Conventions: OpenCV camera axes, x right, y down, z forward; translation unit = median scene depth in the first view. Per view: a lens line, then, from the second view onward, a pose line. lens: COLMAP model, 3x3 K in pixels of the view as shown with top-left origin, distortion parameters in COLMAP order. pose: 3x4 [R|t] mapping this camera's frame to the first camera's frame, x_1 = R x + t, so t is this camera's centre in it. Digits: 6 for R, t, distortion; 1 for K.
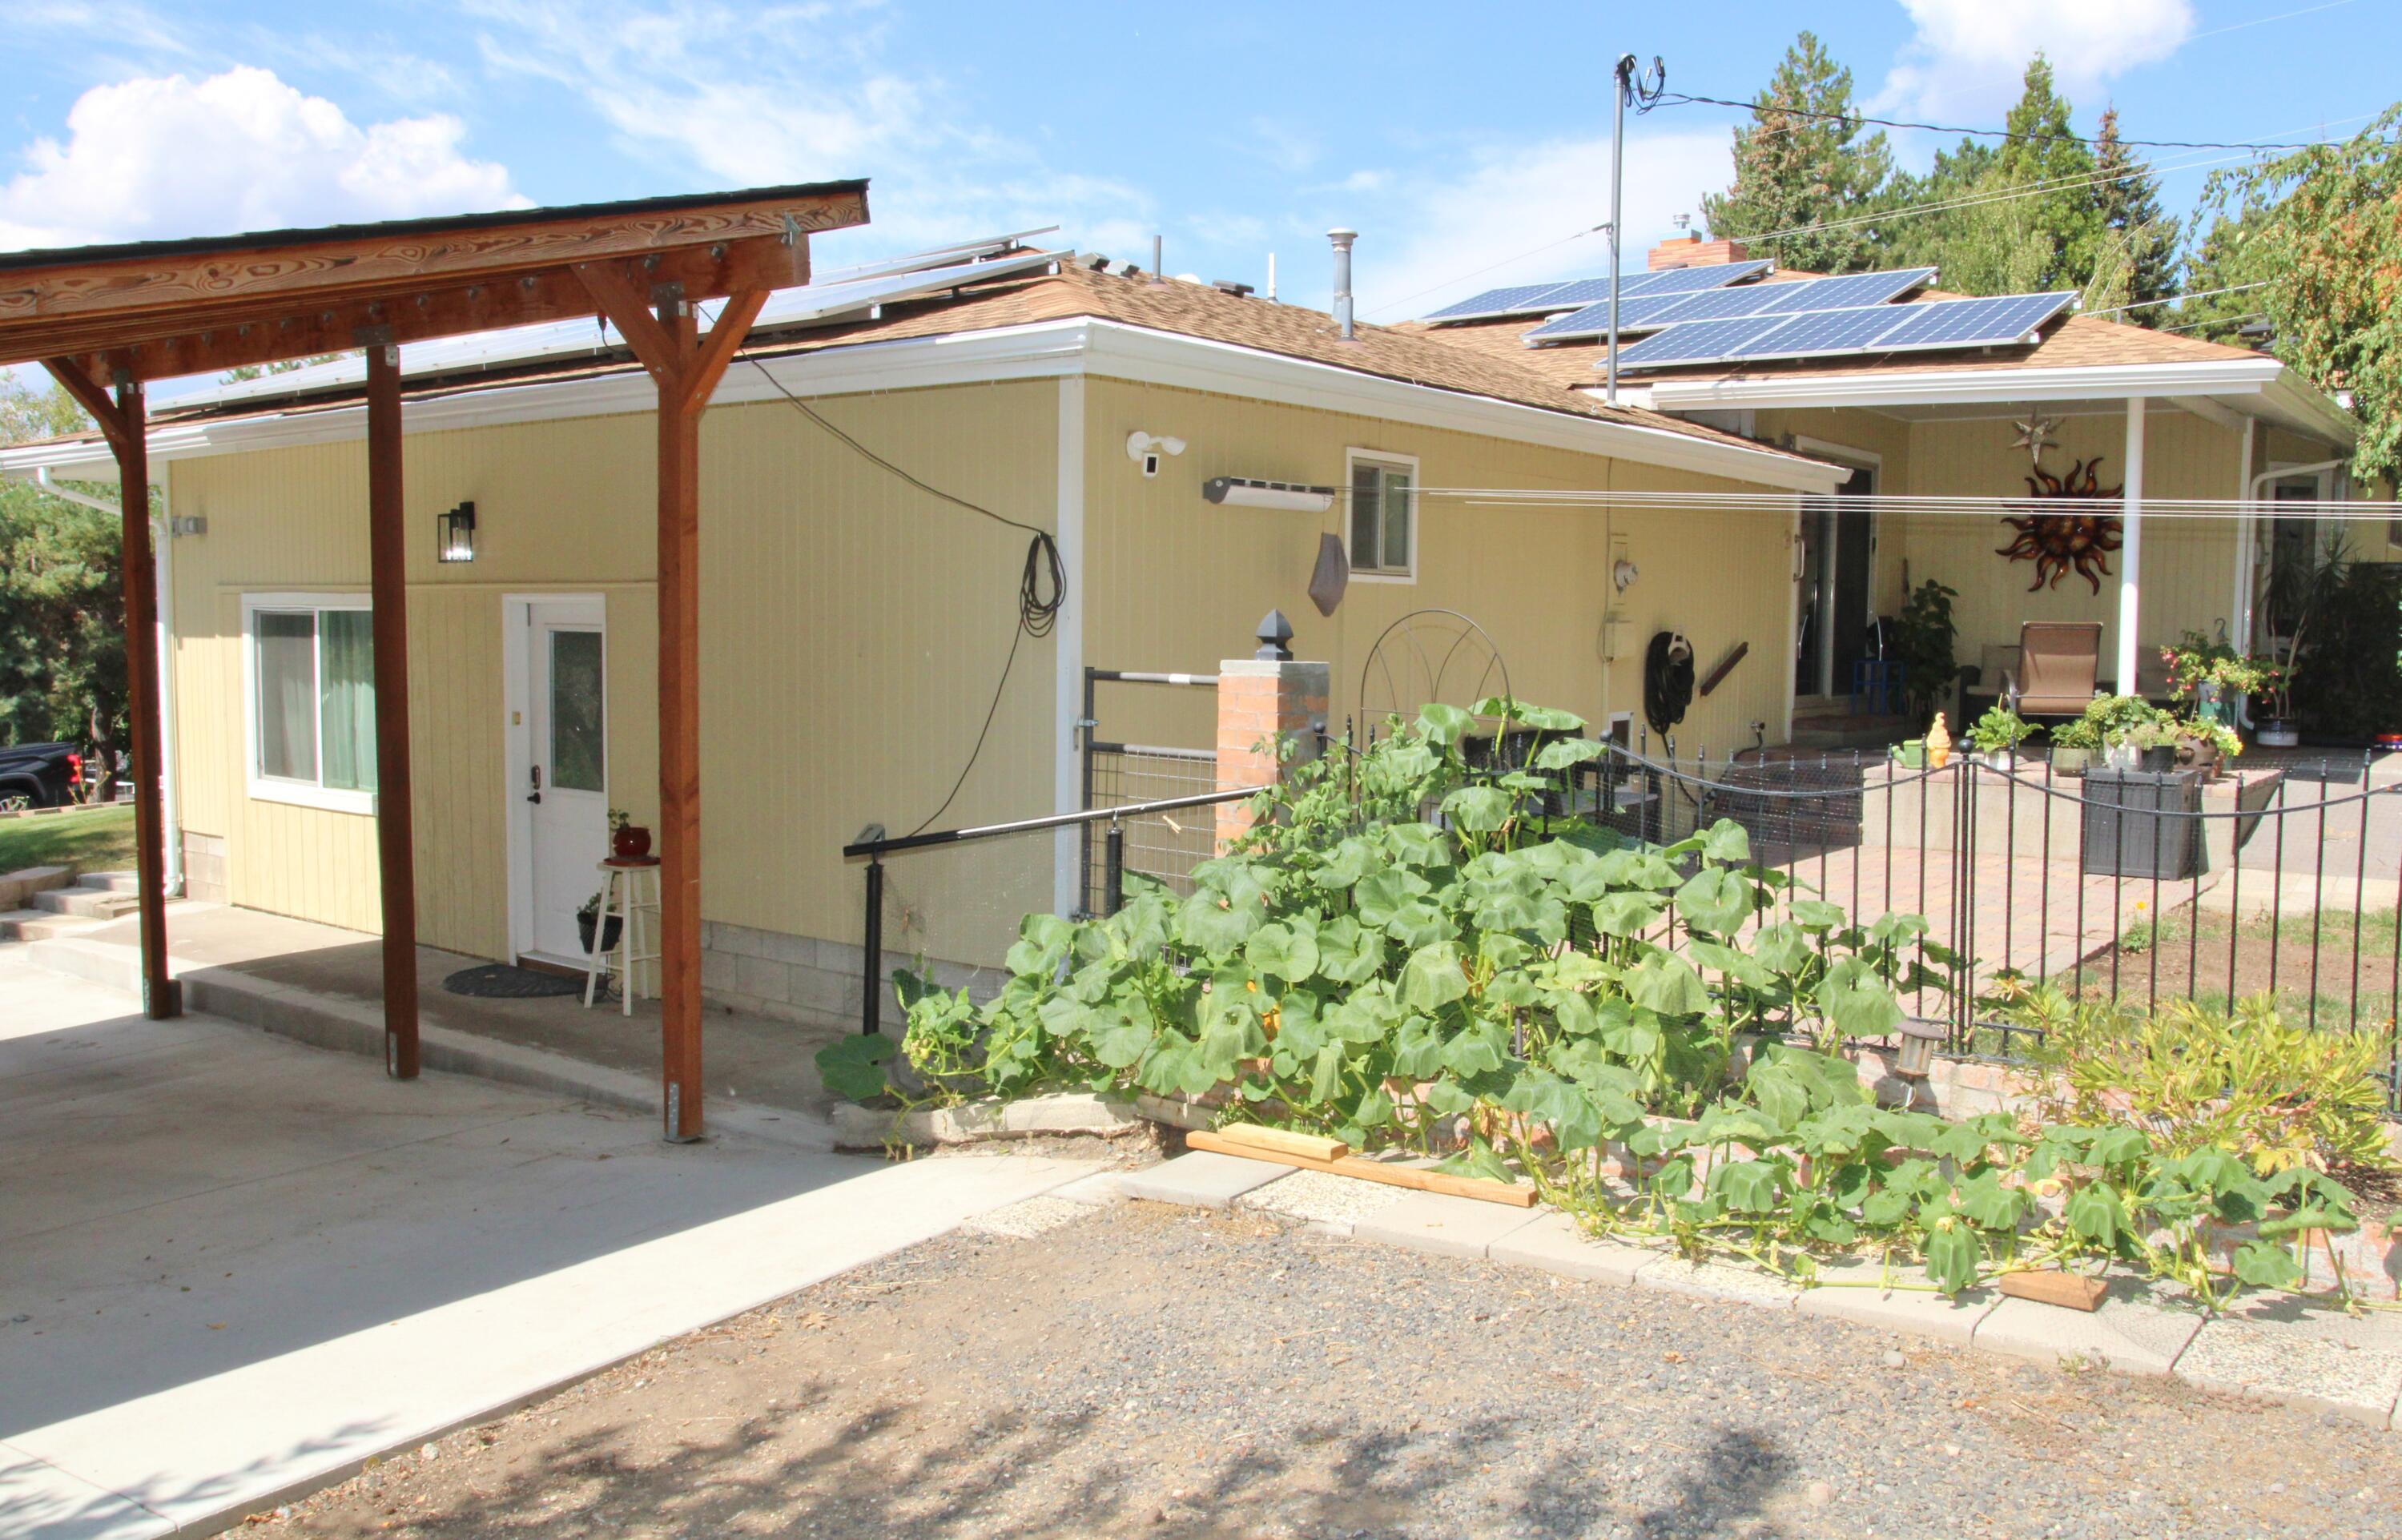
lens RADIAL K [[1943.8, 0, 1201.0], [0, 1943.8, 770.0], [0, 0, 1]] dist [-0.093807, 0.055572]
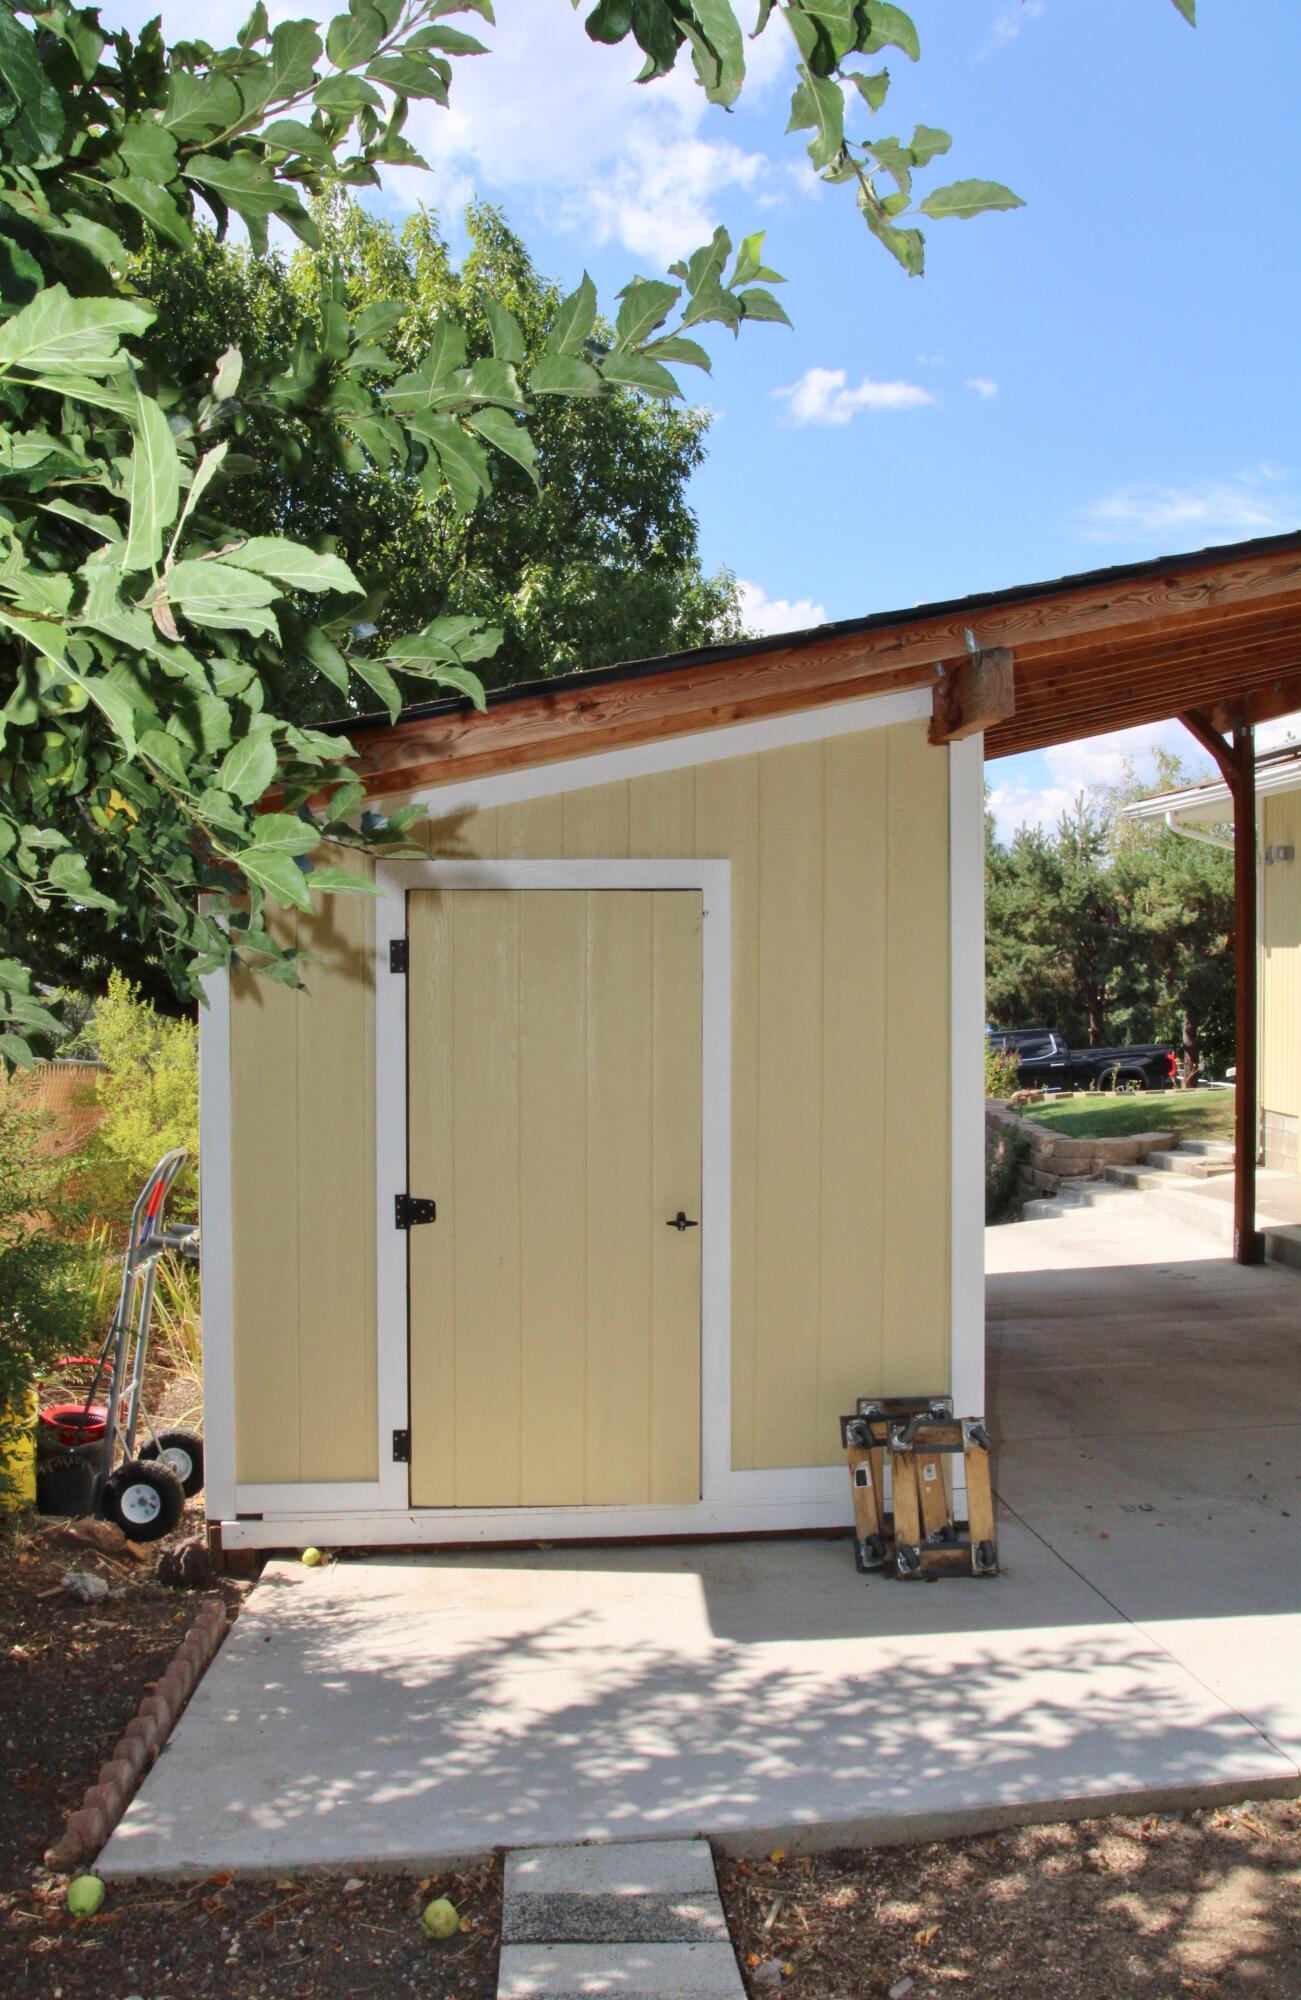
lens RADIAL K [[1589.6, 0, 651.4], [0, 1589.6, 970.1], [0, 0, 1]] dist [-0.111056, 0.002977]
pose [[0.659174, 0.001033, -0.751989, -0.099877], [-0.056092, 0.997281, -0.047800, 0.024657], [0.749895, 0.073689, 0.657440, 0.114453]]
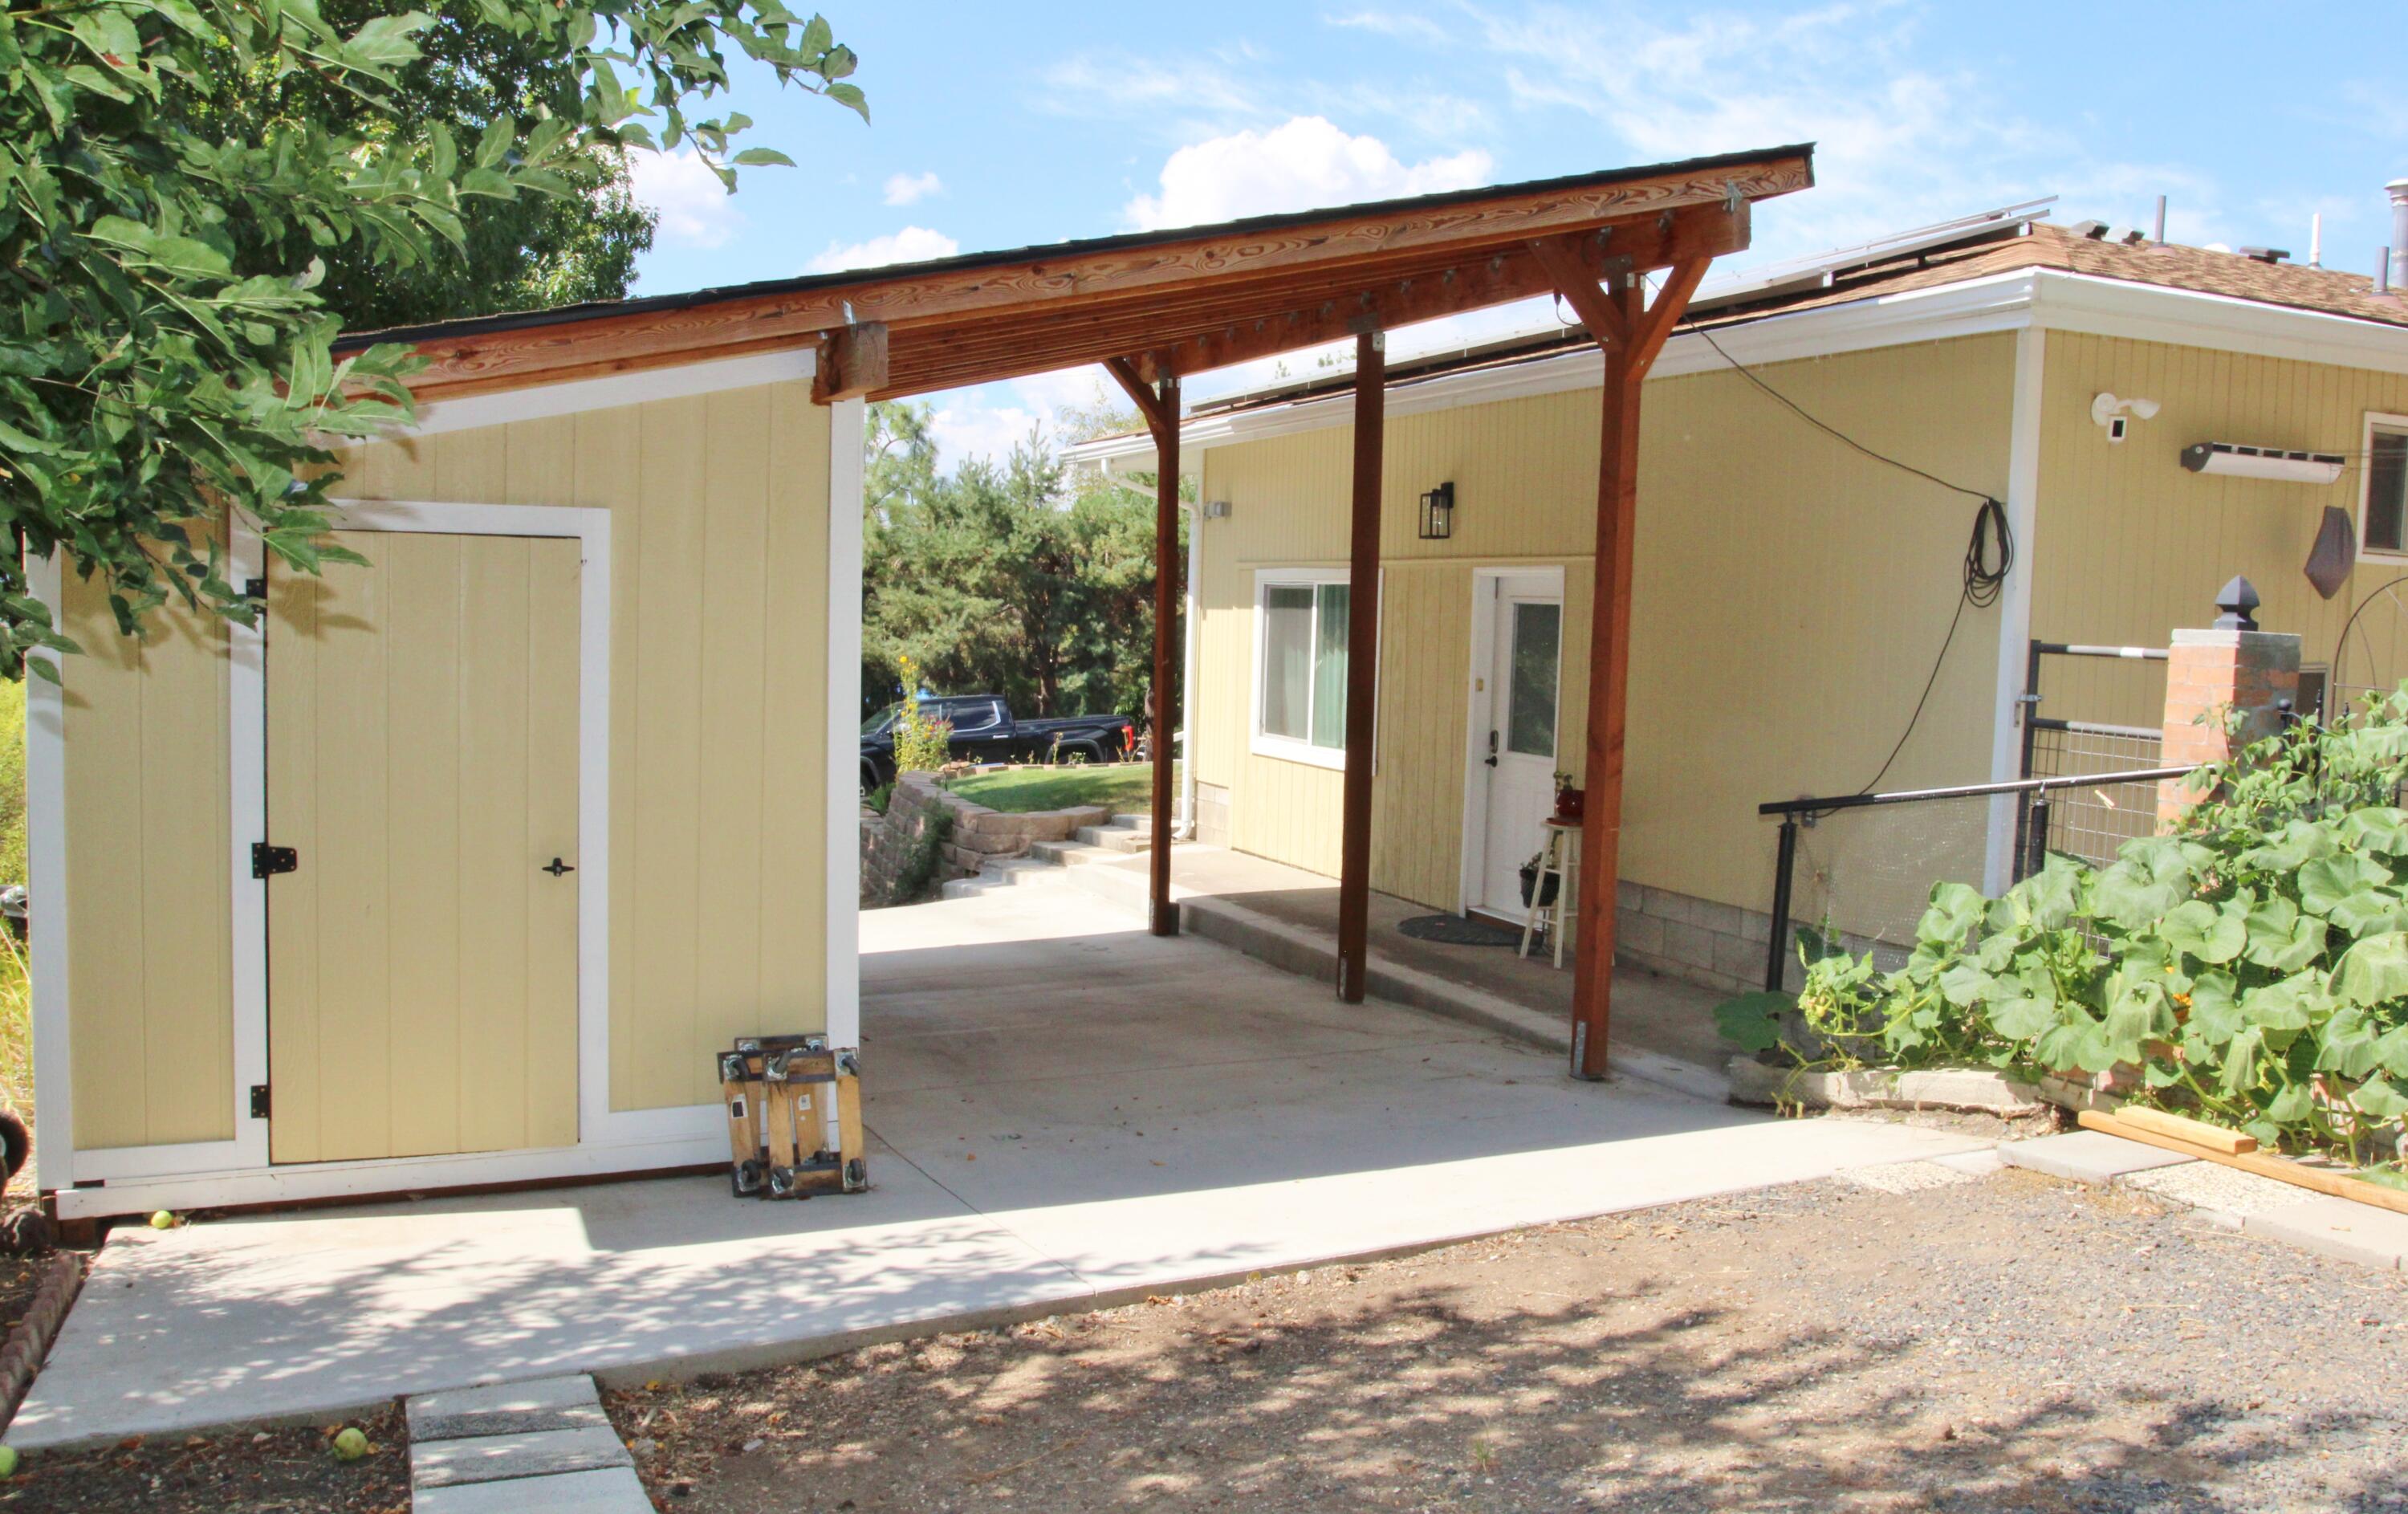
lens RADIAL K [[1957.6, 0, 1204.0], [0, 1957.6, 757.0], [0, 0, 1]] dist [-0.085444, 0.051092]
pose [[0.874337, 0.054607, -0.482238, 0.052183], [-0.062639, 0.998036, -0.000556, 0.034873], [0.481261, 0.030693, 0.876040, -0.030885]]
